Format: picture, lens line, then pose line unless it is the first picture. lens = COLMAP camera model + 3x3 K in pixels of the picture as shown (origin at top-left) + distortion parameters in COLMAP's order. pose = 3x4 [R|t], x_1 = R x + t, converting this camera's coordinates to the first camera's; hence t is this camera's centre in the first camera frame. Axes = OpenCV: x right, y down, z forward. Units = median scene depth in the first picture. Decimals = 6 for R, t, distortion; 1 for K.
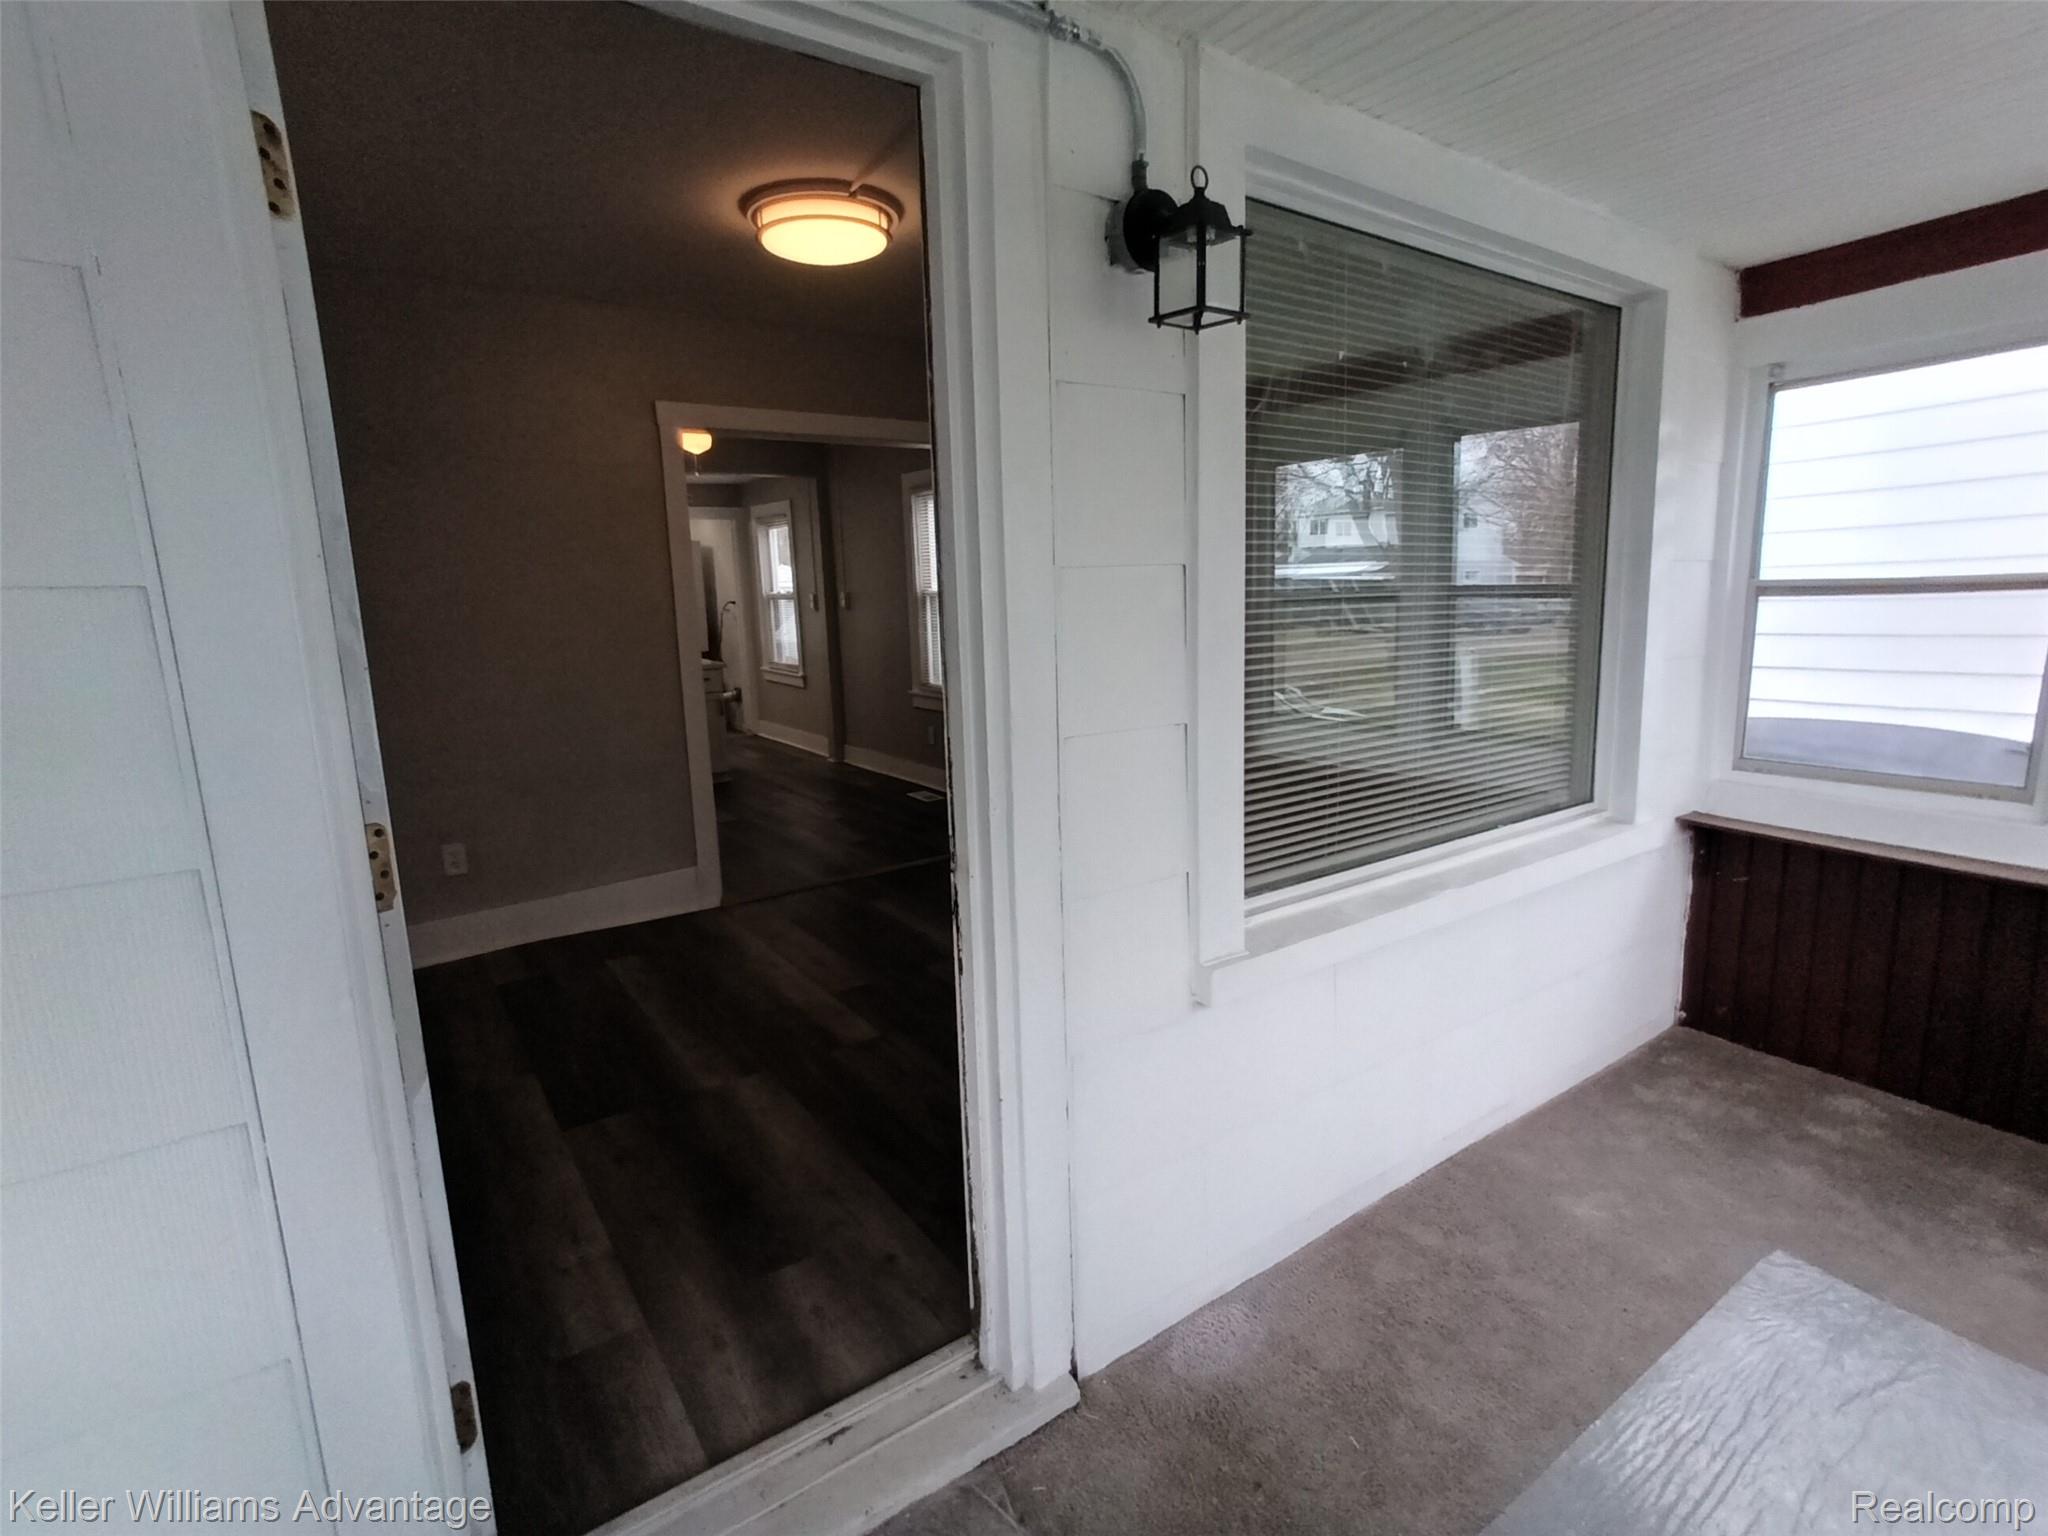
lens RADIAL K [[972.2, 0, 1058.4], [0, 972.2, 748.7], [0, 0, 1]] dist [-0.002826, -0.000207]
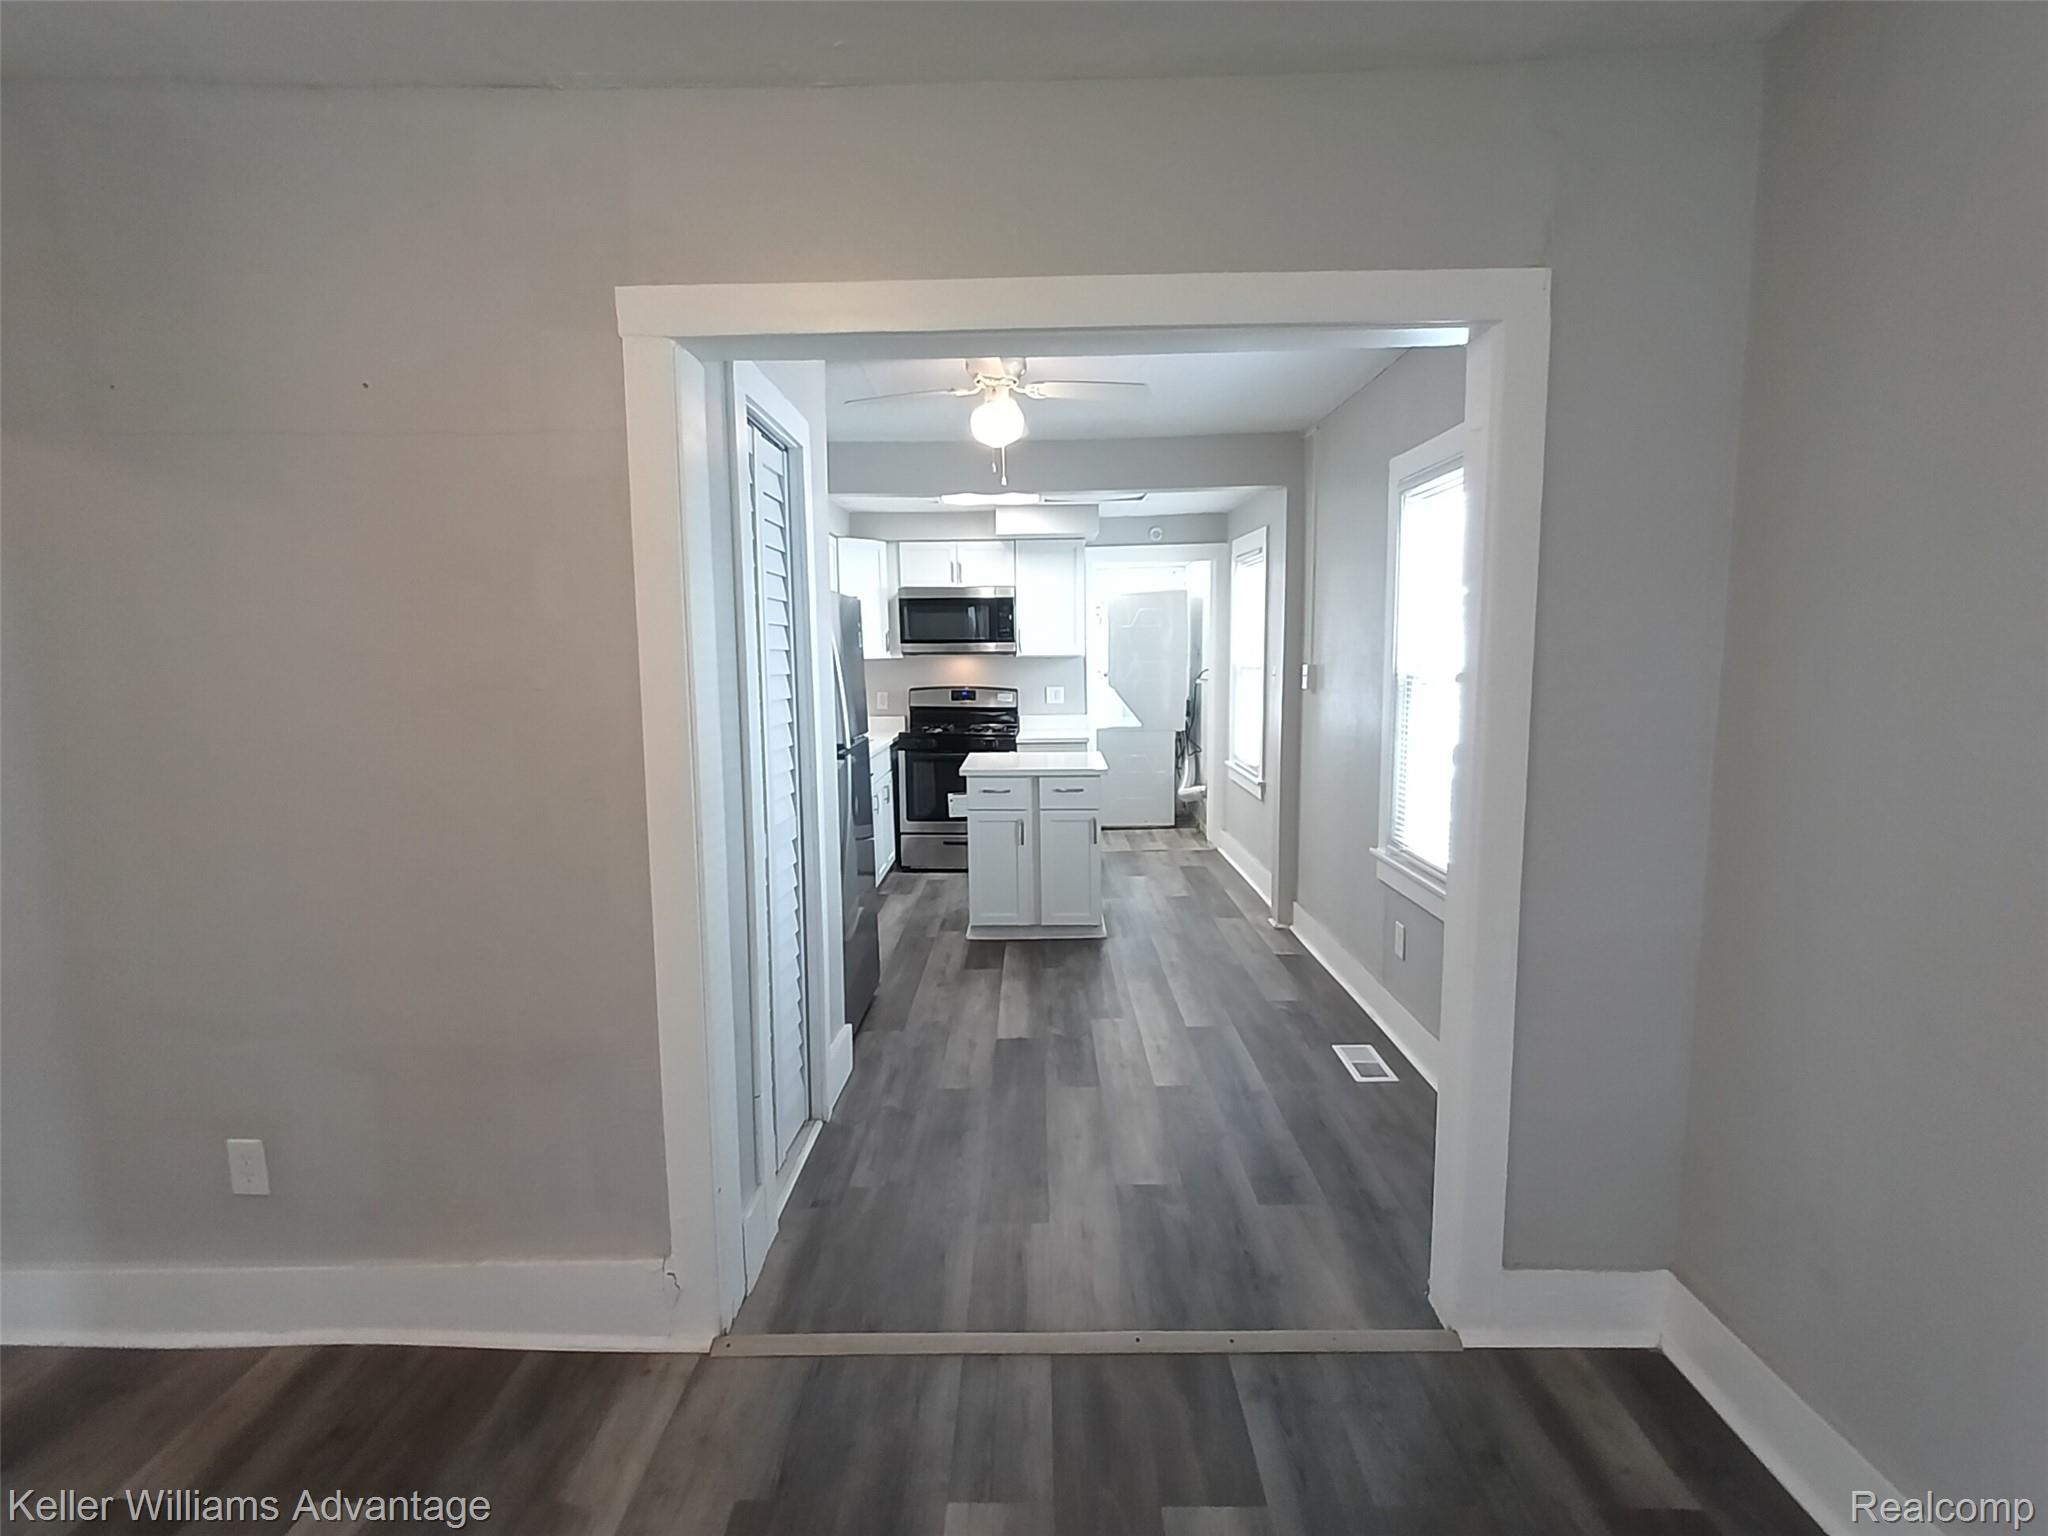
lens RADIAL K [[988.0, 0, 1019.2], [0, 988.0, 756.7], [0, 0, 1]] dist [-0.000525, -0.001590]
pose [[0.791978, 0.083270, -0.604845, 0.071907], [-0.110244, 0.993876, -0.007524, -0.263264], [0.600515, 0.072639, 0.796308, 1.316072]]
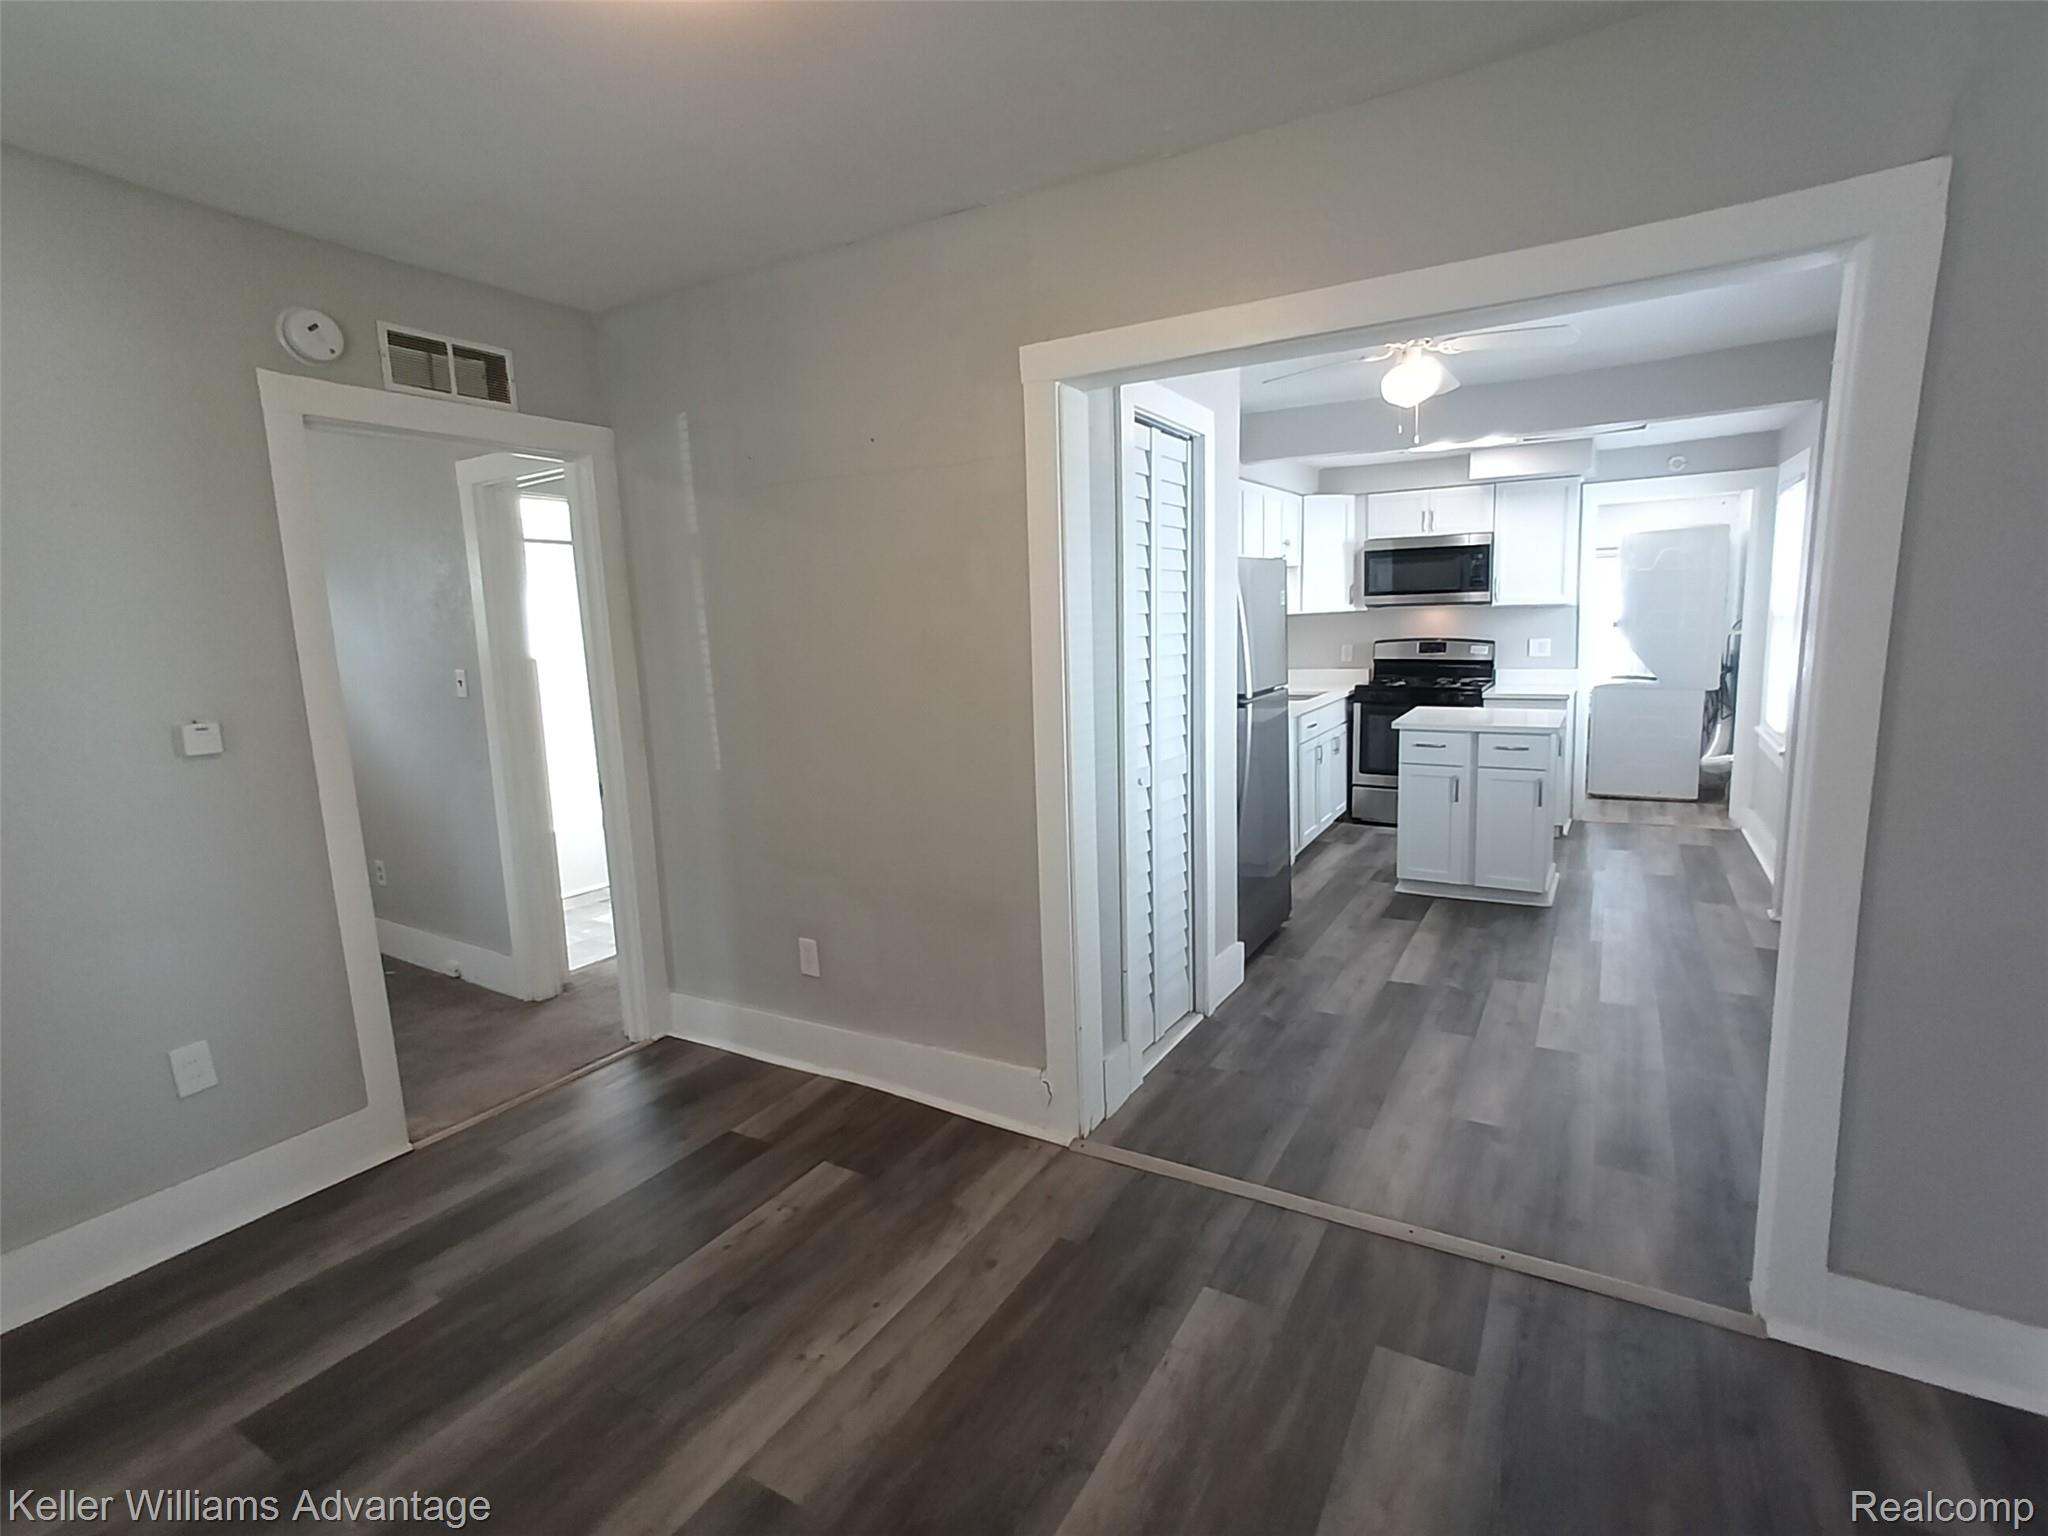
lens RADIAL K [[988.0, 0, 1019.2], [0, 988.0, 756.7], [0, 0, 1]] dist [-0.000525, -0.001590]
pose [[0.386204, 0.149332, -0.910245, 0.352565], [-0.130589, 0.985721, 0.106307, -0.287618], [0.913122, 0.077812, 0.400191, 1.329264]]
